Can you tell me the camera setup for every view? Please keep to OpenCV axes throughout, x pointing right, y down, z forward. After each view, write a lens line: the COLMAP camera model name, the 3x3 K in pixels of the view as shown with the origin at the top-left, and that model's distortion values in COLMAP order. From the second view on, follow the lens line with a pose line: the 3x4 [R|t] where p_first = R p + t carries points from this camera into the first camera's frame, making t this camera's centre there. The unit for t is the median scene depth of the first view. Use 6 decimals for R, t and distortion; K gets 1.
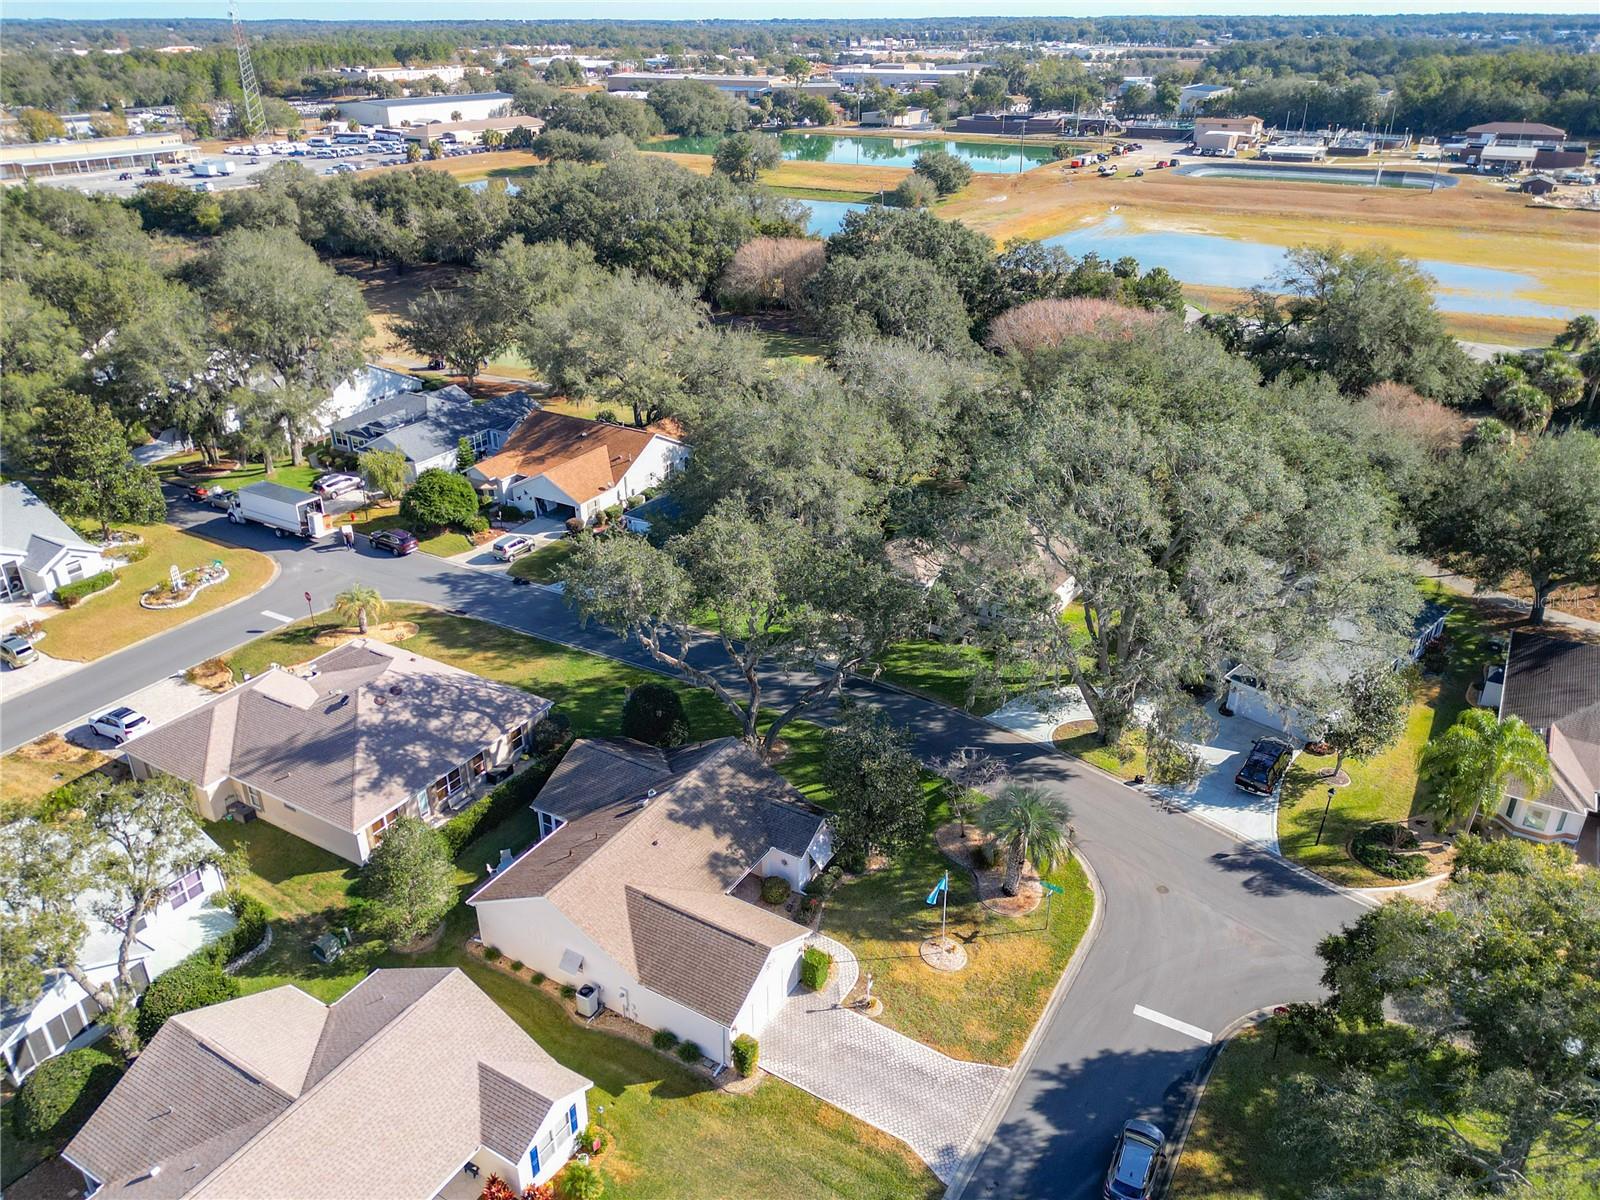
lens RADIAL K [[1173.0, 0, 800.0], [0, 1173.0, 600.0], [0, 0, 1]] dist [0.071396, -0.084746]
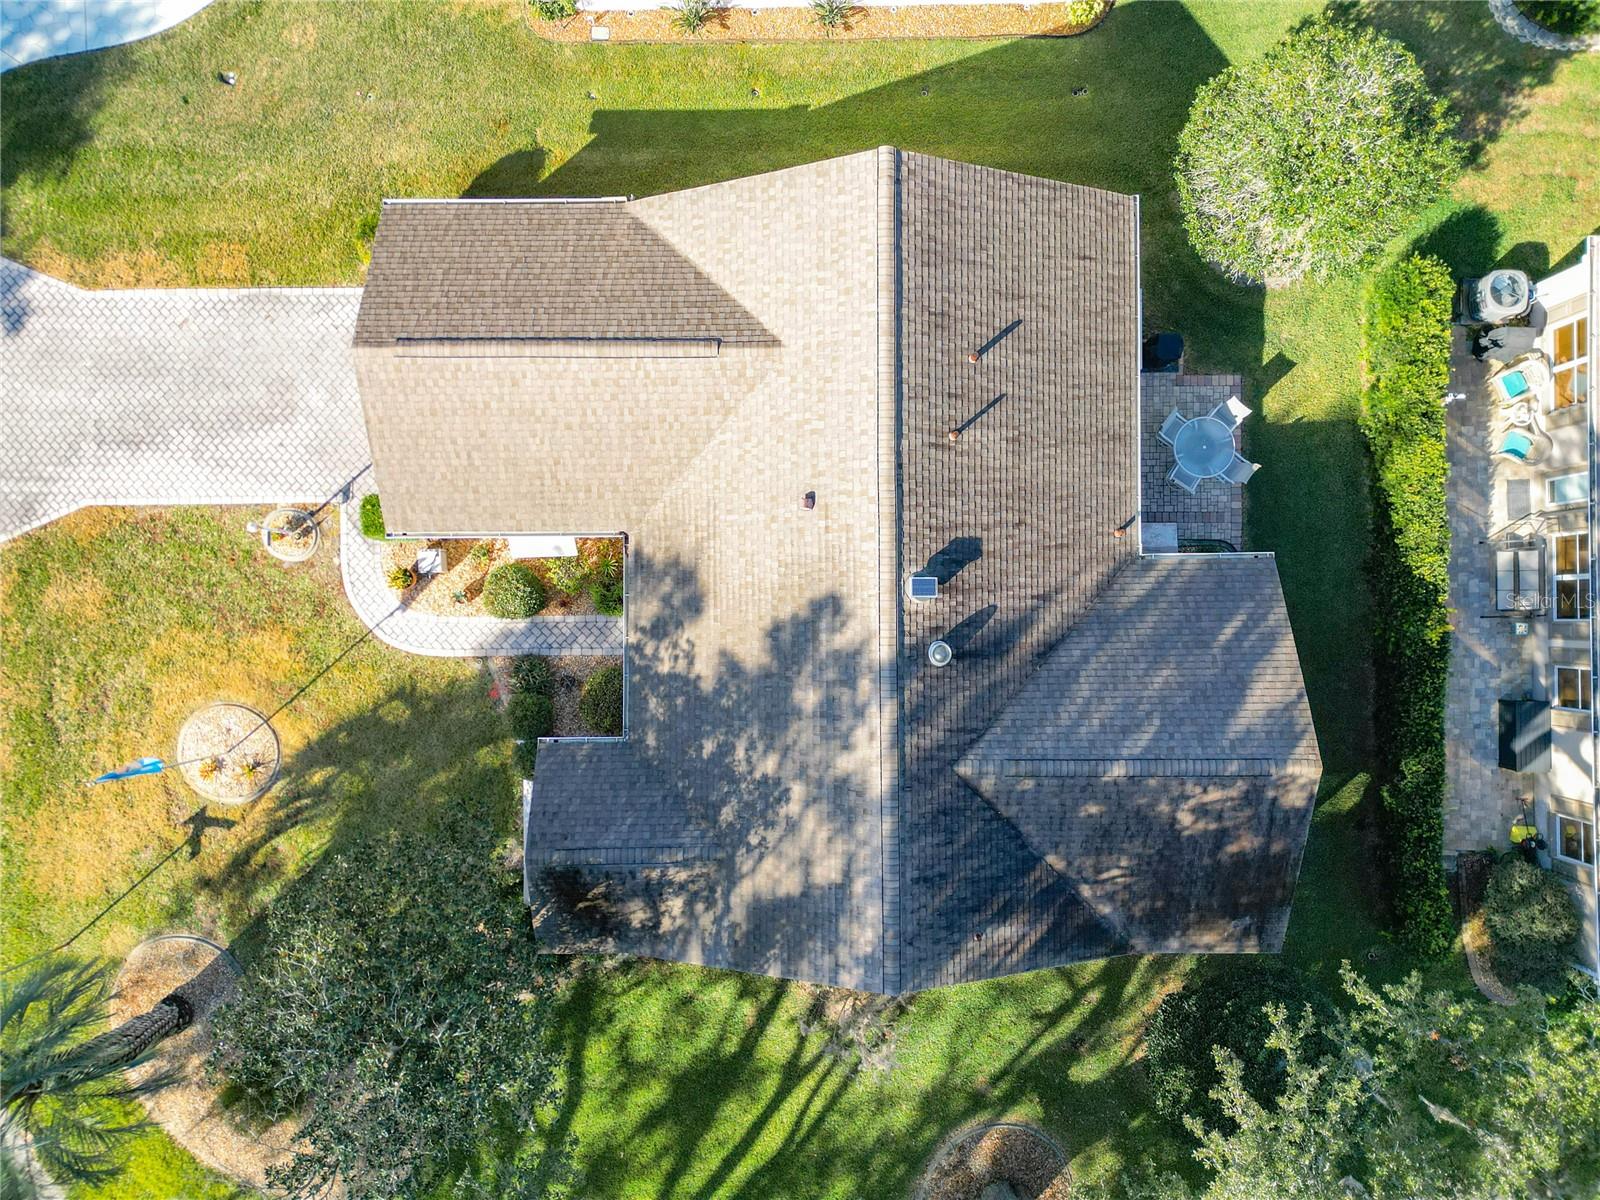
lens RADIAL K [[1112.6, 0, 792.4], [0, 1112.6, 597.7], [0, 0, 1]] dist [0.064611, -0.056902]
pose [[-0.854616, 0.519208, 0.007448, -0.057817], [-0.216231, -0.368883, 0.903974, -0.071052], [0.472098, 0.770940, 0.427522, 0.477294]]
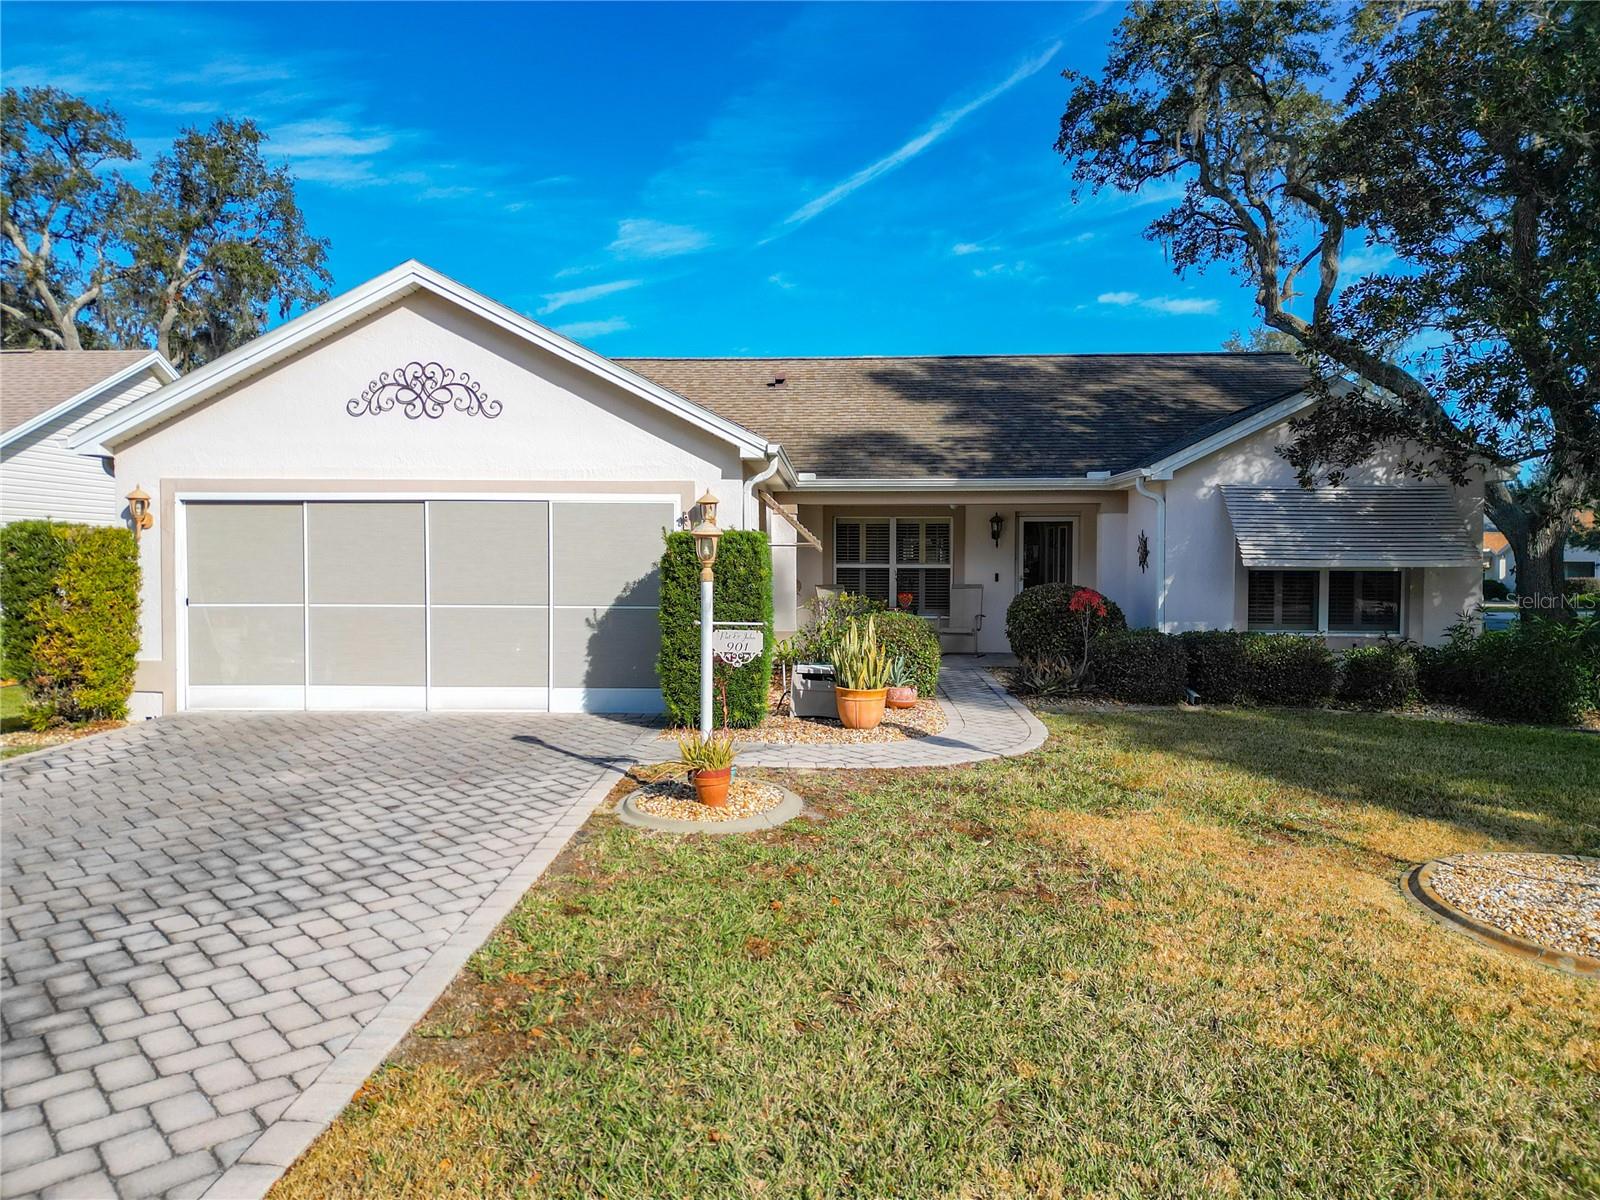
lens RADIAL K [[1112.6, 0, 792.4], [0, 1112.6, 597.7], [0, 0, 1]] dist [0.064611, -0.056902]
pose [[0.483319, 0.037118, -0.874657, 0.094416], [-0.395268, 0.900718, -0.180194, 0.177064], [0.781131, 0.432815, 0.450006, 0.486036]]
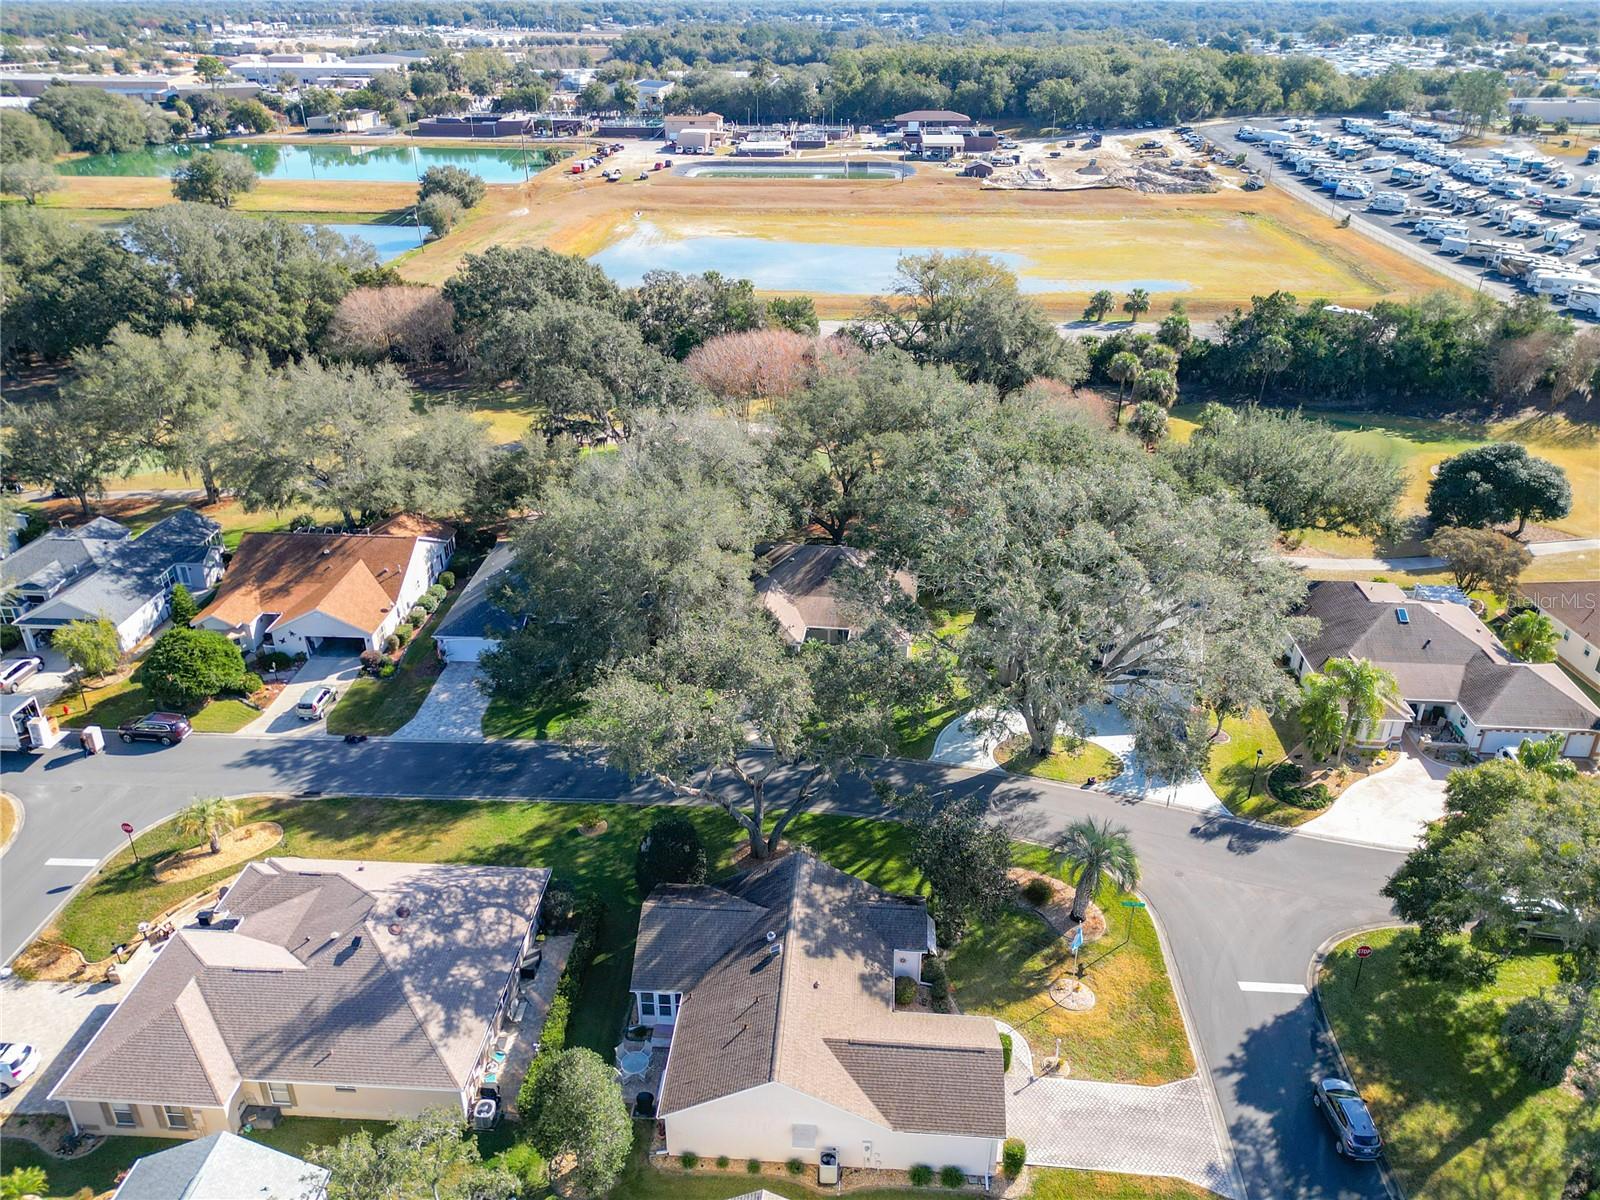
lens RADIAL K [[1185.8, 0, 800.0], [0, 1185.8, 600.0], [0, 0, 1]] dist [0.075550, -0.069033]
pose [[0.890461, -0.204651, 0.406444, -0.259845], [0.200730, 0.978224, 0.052779, -0.088998], [-0.408395, 0.034588, 0.912150, 0.049010]]
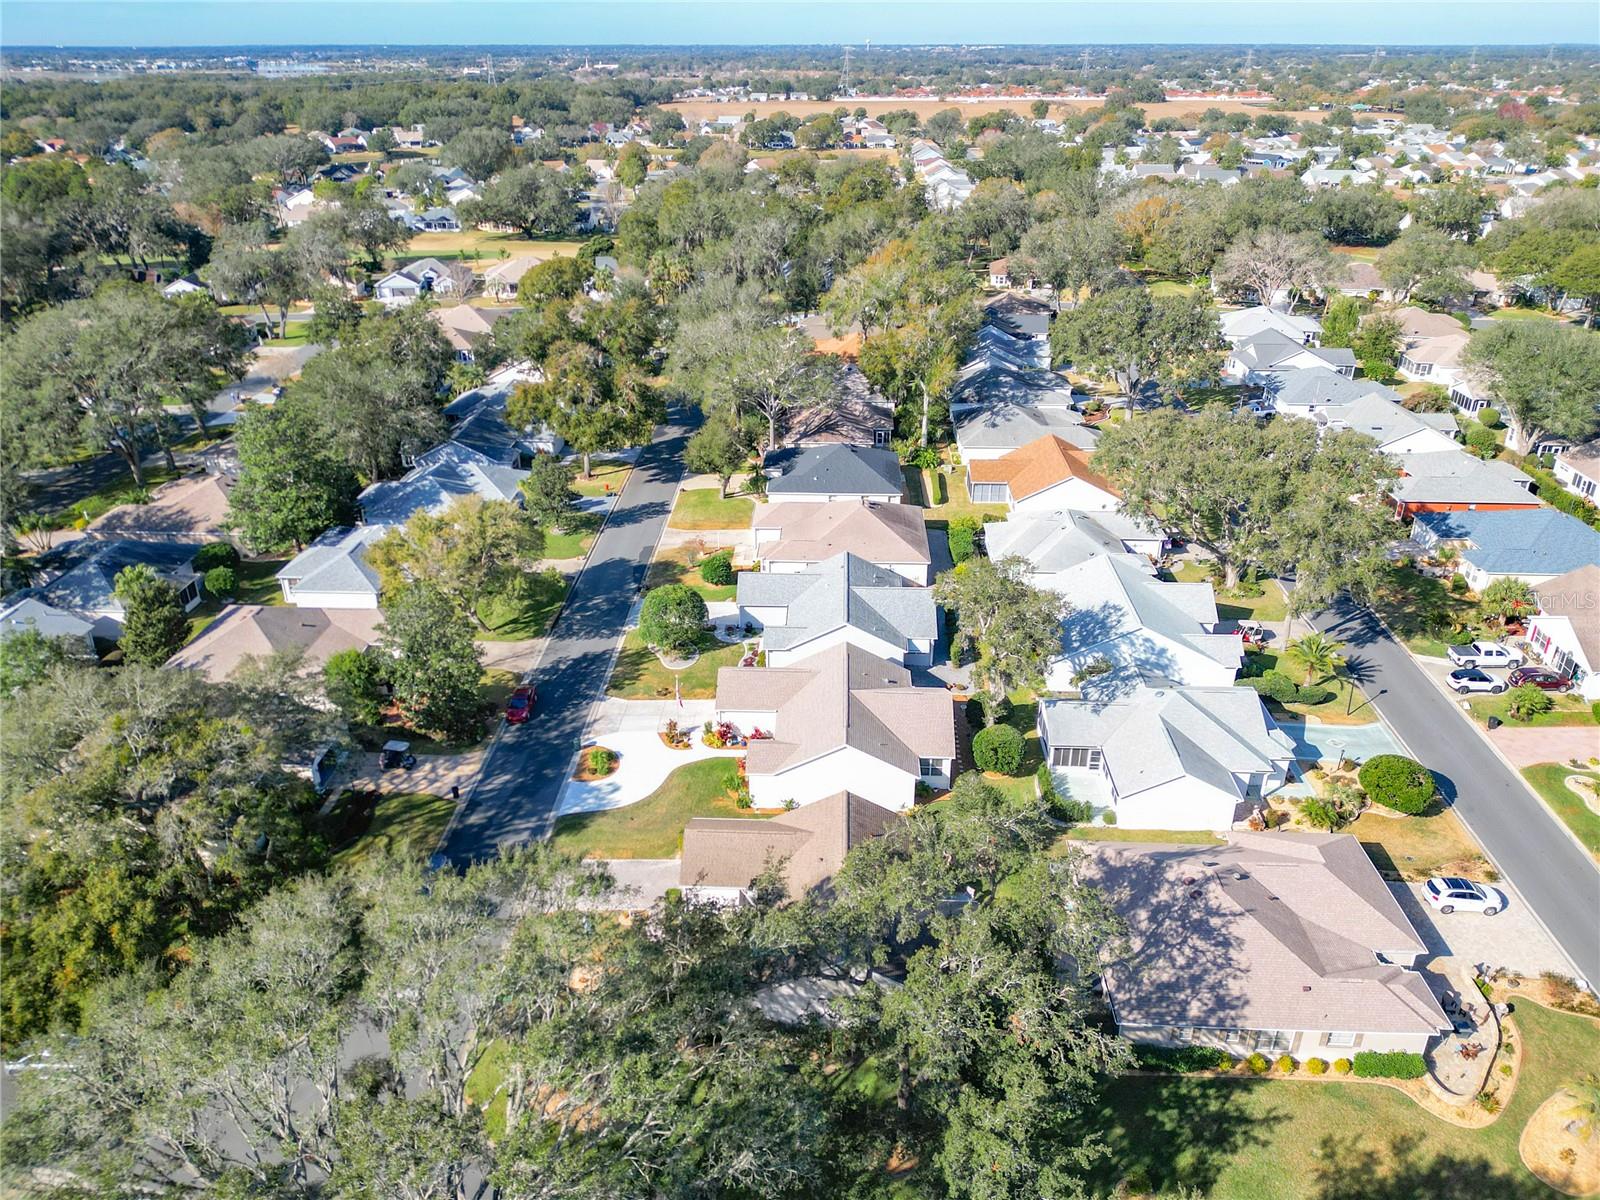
lens RADIAL K [[1156.2, 0, 774.7], [0, 1156.2, 600.1], [0, 0, 1]] dist [0.069881, -0.064018]
pose [[-0.886572, 0.209280, -0.412543, 0.199165], [-0.196431, 0.637097, 0.745333, -0.472013], [0.418814, 0.741828, -0.523723, 0.777009]]
